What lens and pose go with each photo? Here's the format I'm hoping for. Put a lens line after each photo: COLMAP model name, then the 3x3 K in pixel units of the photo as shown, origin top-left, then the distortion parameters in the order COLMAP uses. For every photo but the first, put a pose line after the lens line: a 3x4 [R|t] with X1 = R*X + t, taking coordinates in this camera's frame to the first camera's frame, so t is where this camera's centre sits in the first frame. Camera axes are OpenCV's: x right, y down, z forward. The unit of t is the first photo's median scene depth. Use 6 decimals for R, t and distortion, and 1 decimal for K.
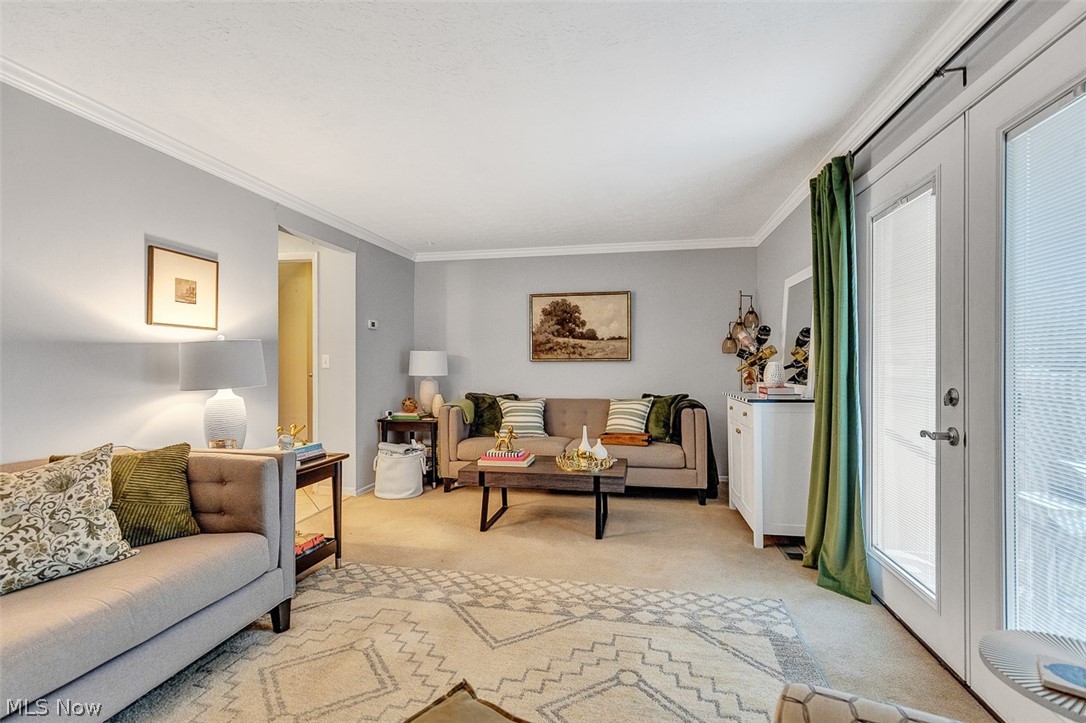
lens RADIAL K [[499.5, 0, 544.7], [0, 499.5, 359.5], [0, 0, 1]] dist [0.010378, -0.002328]
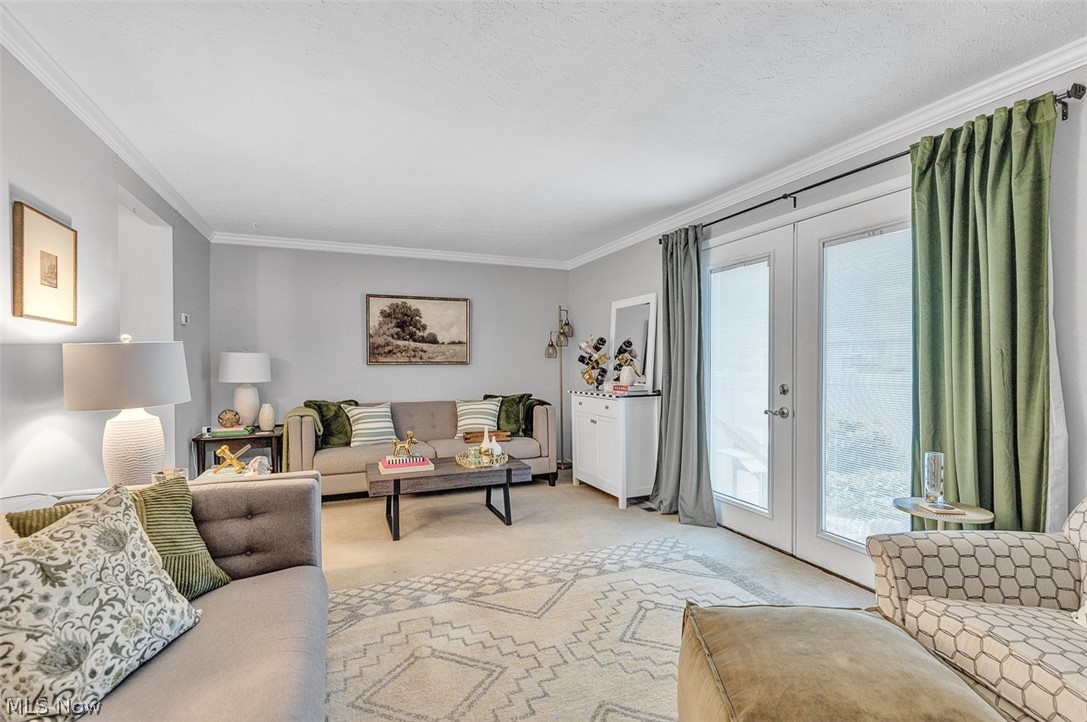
lens RADIAL K [[500.0, 0, 556.1], [0, 500.0, 363.6], [0, 0, 1]] dist [0.010378, -0.002328]
pose [[0.831359, -0.000200, 0.555735, -0.478135], [-0.004191, 0.999969, 0.006631, -0.011684], [-0.555719, -0.007842, 0.831333, 0.015441]]
